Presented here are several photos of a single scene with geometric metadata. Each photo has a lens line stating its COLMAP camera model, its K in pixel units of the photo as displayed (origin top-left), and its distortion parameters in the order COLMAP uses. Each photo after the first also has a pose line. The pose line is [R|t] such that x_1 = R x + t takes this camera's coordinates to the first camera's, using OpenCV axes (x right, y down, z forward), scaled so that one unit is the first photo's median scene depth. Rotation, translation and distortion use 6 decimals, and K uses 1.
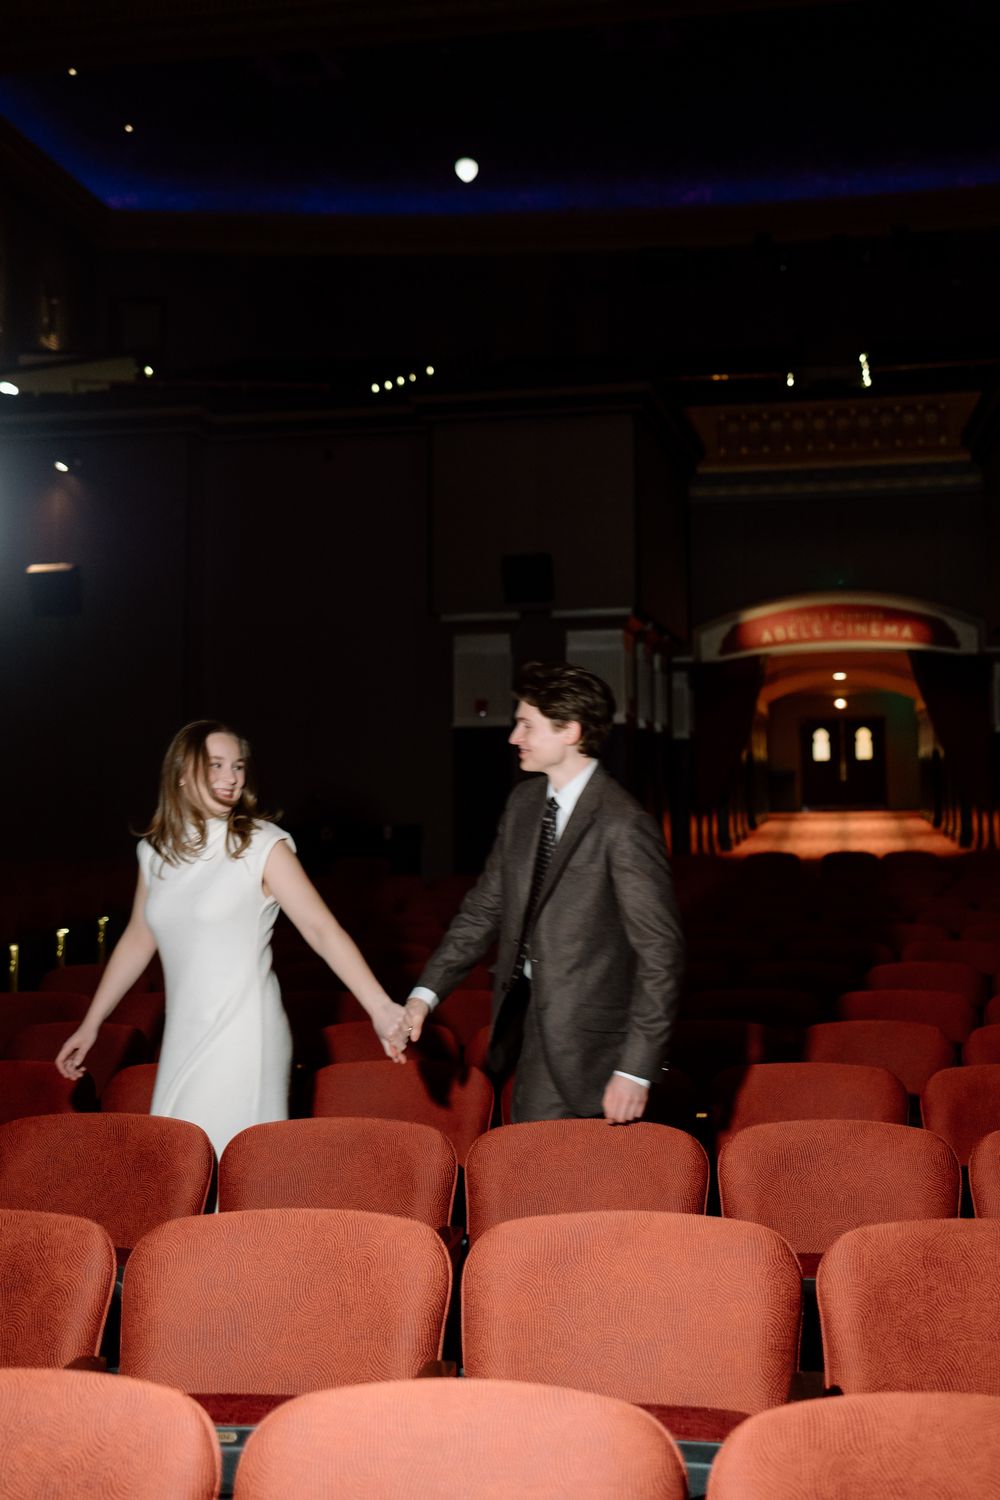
lens RADIAL K [[1938.5, 0, 510.9], [0, 1938.5, 649.9], [0, 0, 1]] dist [0.001867, -0.003591]
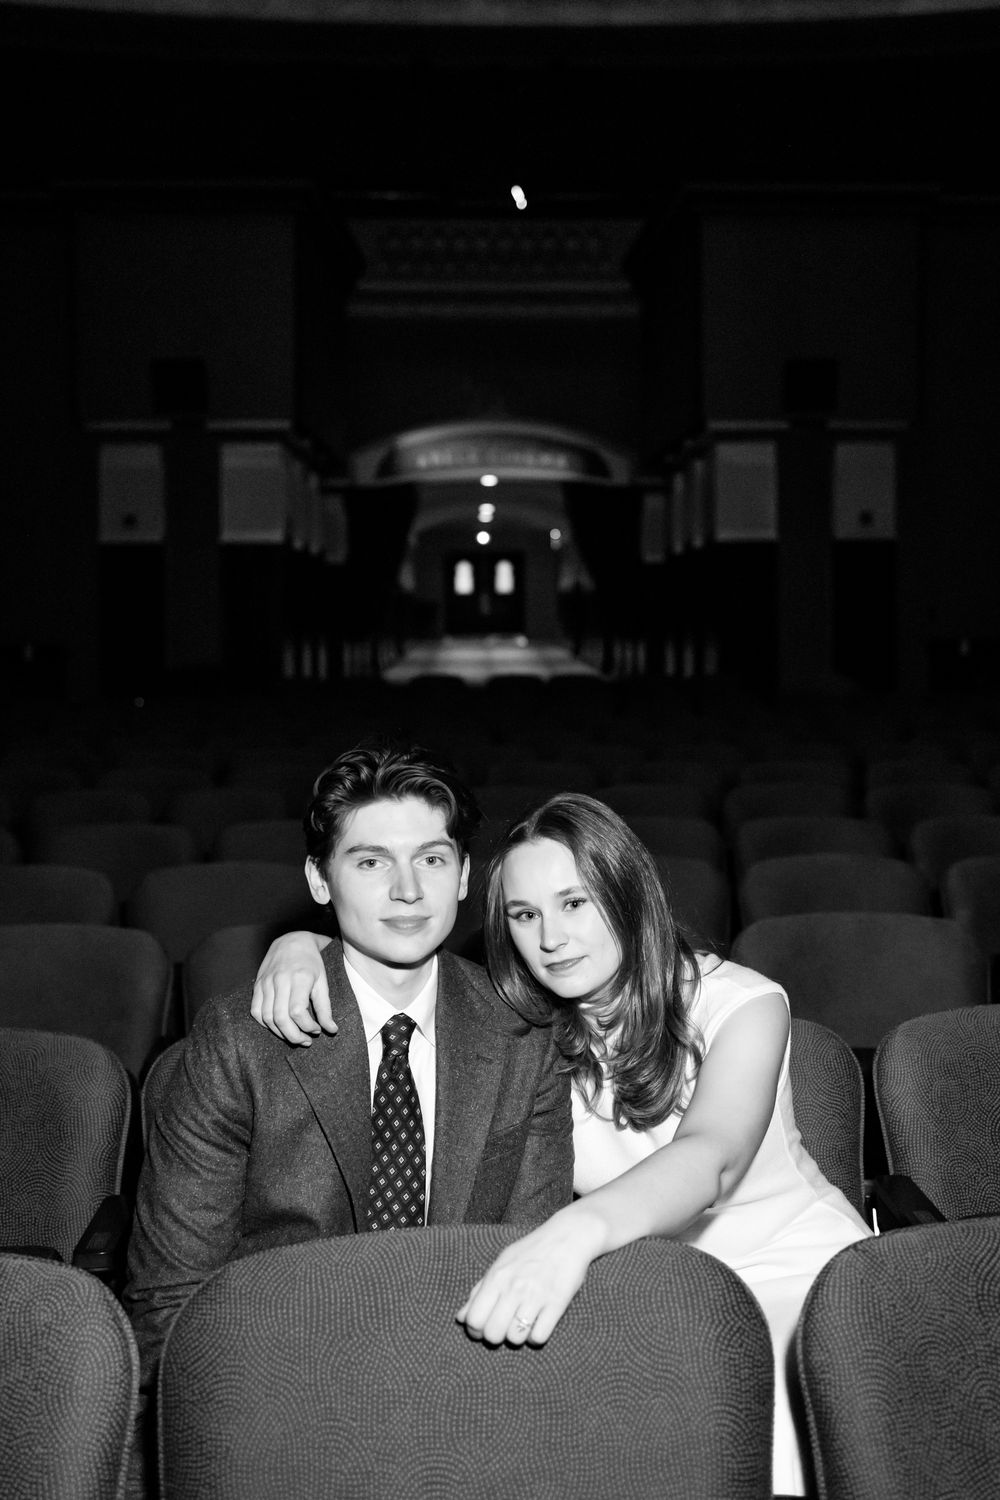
lens RADIAL K [[1544.8, 0, 500.0], [0, 1544.8, 750.0], [0, 0, 1]] dist [0.001453, 0.016756]
pose [[0.973771, -0.002400, 0.227518, -0.010698], [-0.029053, 0.990447, 0.134797, 0.031886], [-0.225668, -0.137871, 0.964399, 0.207819]]
